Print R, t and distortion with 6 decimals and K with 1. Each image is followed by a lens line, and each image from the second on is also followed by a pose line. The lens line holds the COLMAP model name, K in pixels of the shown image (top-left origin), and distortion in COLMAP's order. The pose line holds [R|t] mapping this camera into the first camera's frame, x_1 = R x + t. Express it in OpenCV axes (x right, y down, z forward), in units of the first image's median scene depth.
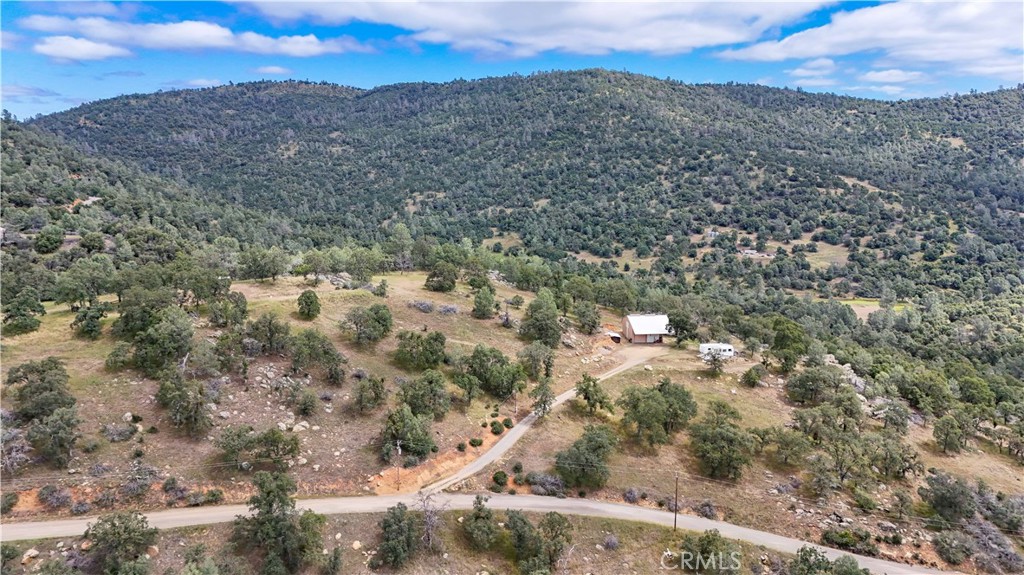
lens RADIAL K [[745.9, 0, 513.1], [0, 745.9, 287.2], [0, 0, 1]] dist [0.081669, -0.072971]
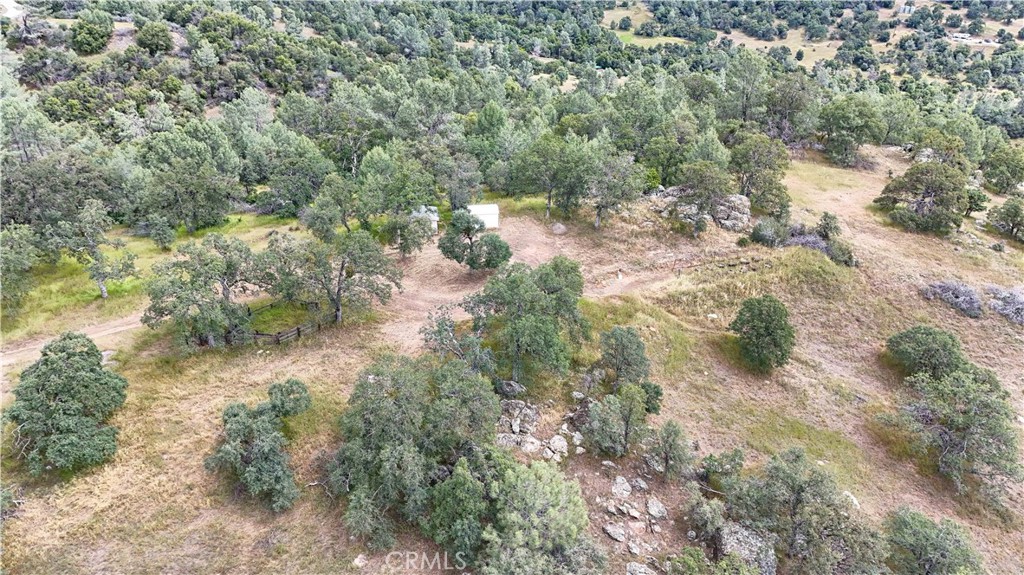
lens RADIAL K [[745.9, 0, 512.4], [0, 745.9, 285.9], [0, 0, 1]] dist [0.081669, -0.072971]
pose [[0.997584, 0.040690, -0.056314, -0.426971], [-0.021925, 0.953506, 0.300575, -0.127899], [0.065926, -0.298614, 0.952094, 0.706907]]
